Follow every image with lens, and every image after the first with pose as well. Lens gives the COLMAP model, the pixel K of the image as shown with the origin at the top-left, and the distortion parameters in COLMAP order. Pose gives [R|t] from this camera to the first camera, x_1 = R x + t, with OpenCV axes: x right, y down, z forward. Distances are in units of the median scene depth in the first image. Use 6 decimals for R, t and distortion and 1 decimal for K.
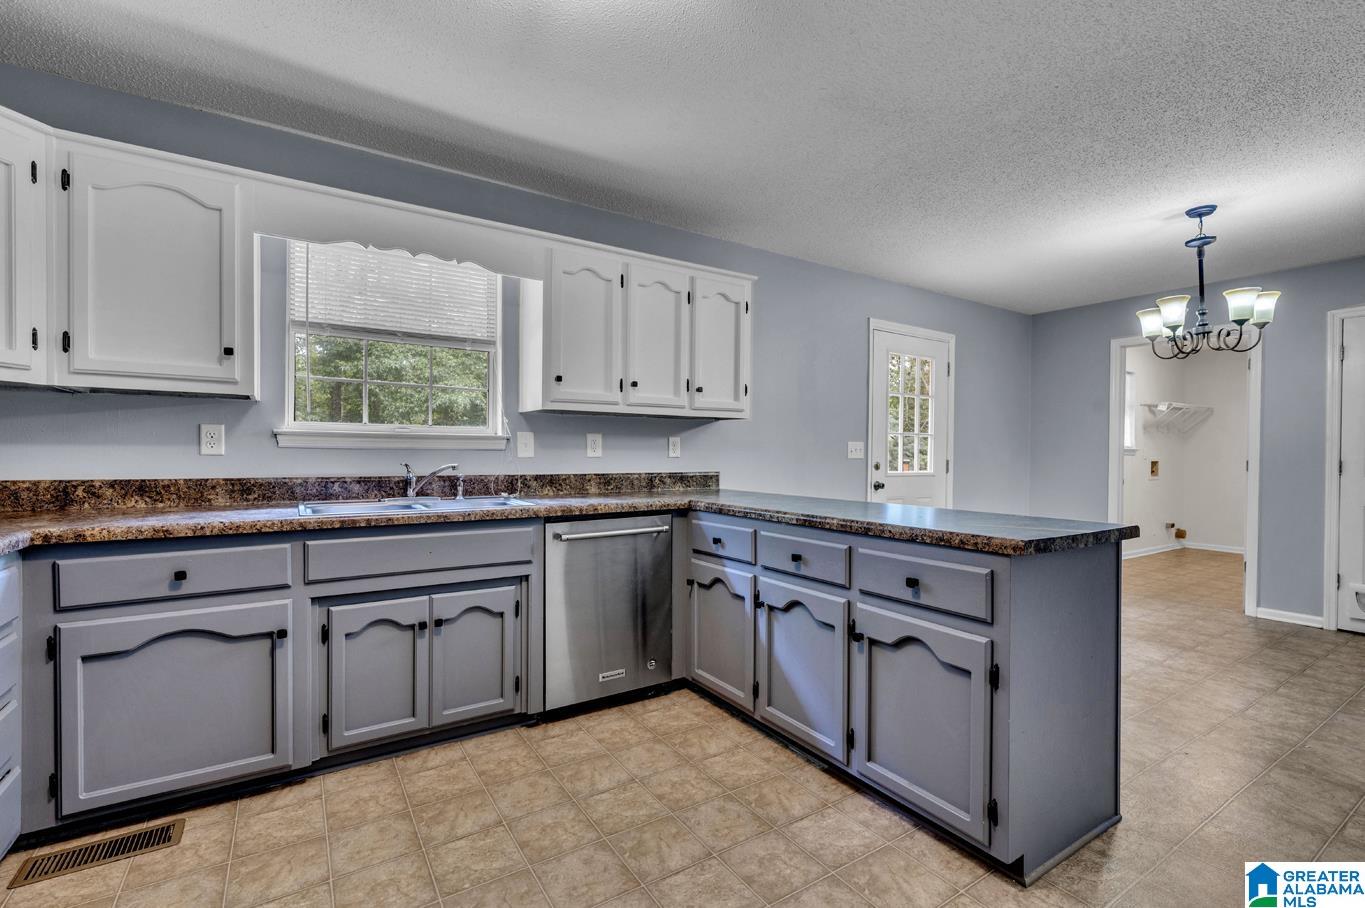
lens RADIAL K [[630.5, 0, 685.0], [0, 630.5, 455.8], [0, 0, 1]] dist [-0.000831, -0.000121]
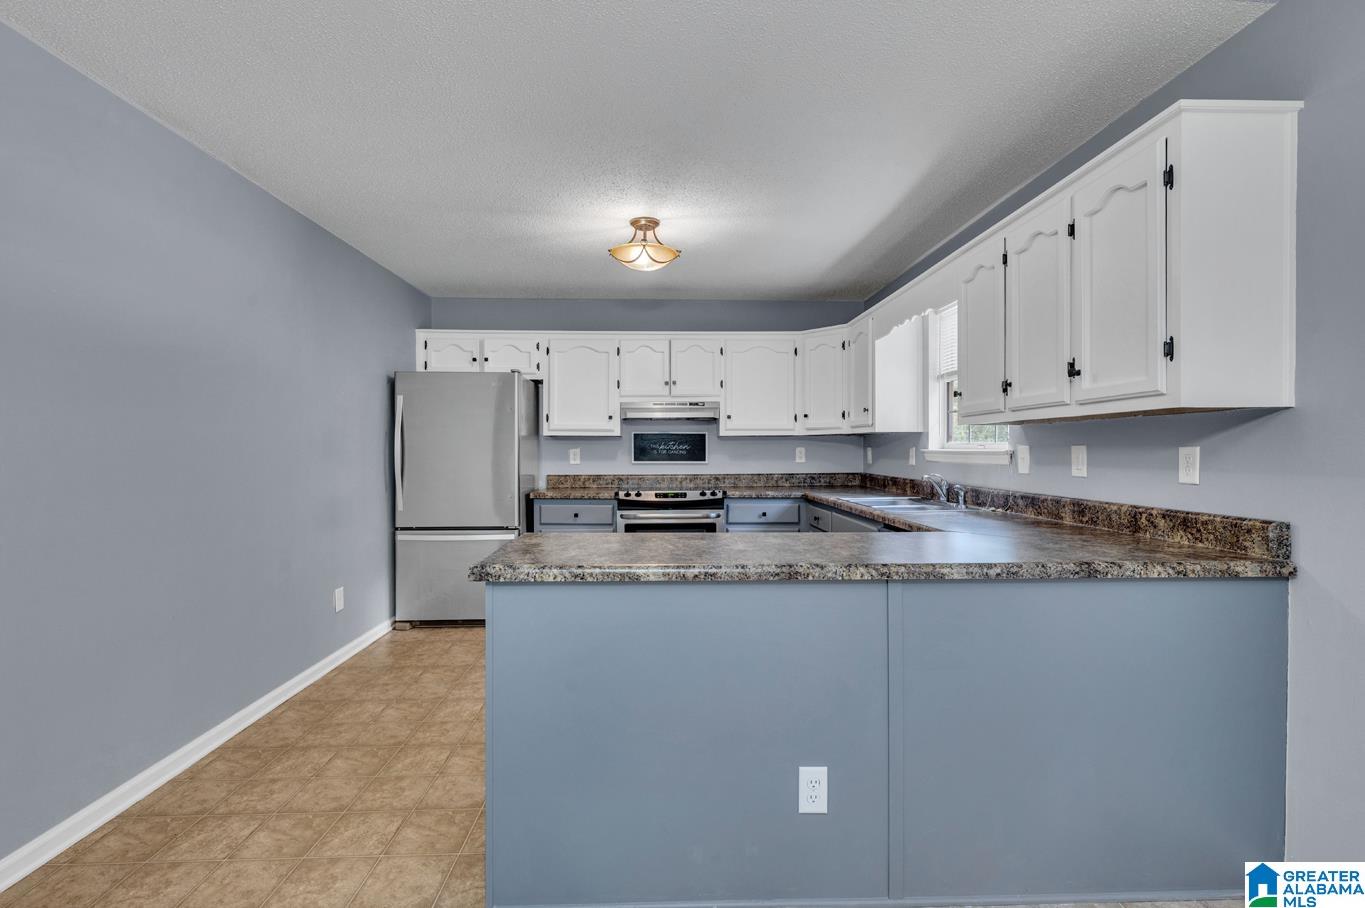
lens RADIAL K [[605.9, 0, 682.5], [0, 605.9, 454.0], [0, 0, 1]] dist [-0.003067, -0.000278]
pose [[-0.521981, -0.001615, -0.852956, 0.557216], [-0.007755, 0.999966, 0.002853, -0.105514], [0.852922, 0.008104, -0.521976, 2.249837]]
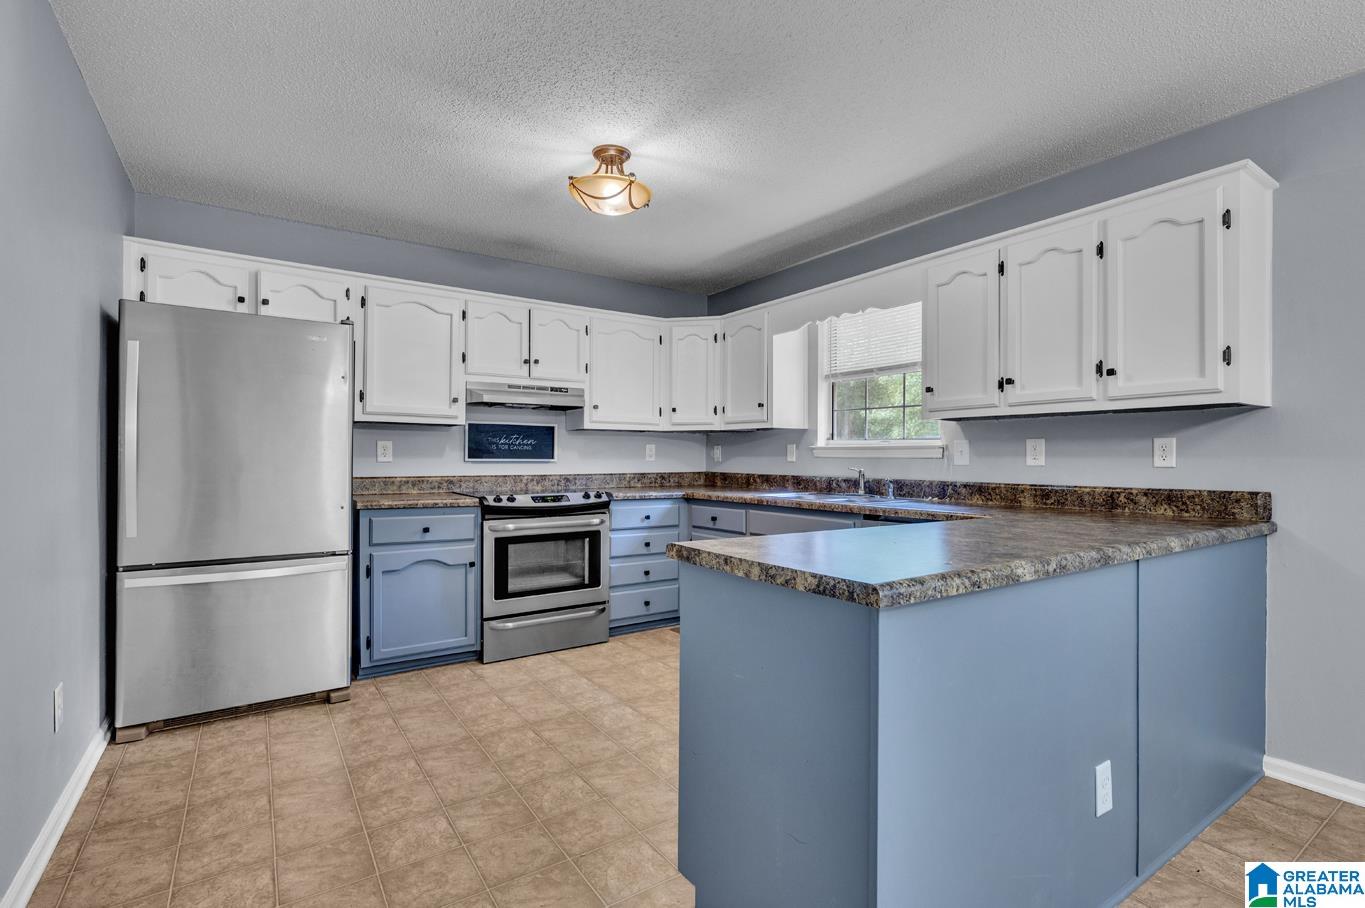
lens RADIAL K [[630.5, 0, 685.0], [0, 630.5, 455.8], [0, 0, 1]] dist [-0.000831, -0.000121]
pose [[0.010356, -0.012119, -0.999873, 0.583414], [-0.010667, 0.999868, -0.012230, 0.003569], [0.999889, 0.010793, 0.010226, 0.402508]]
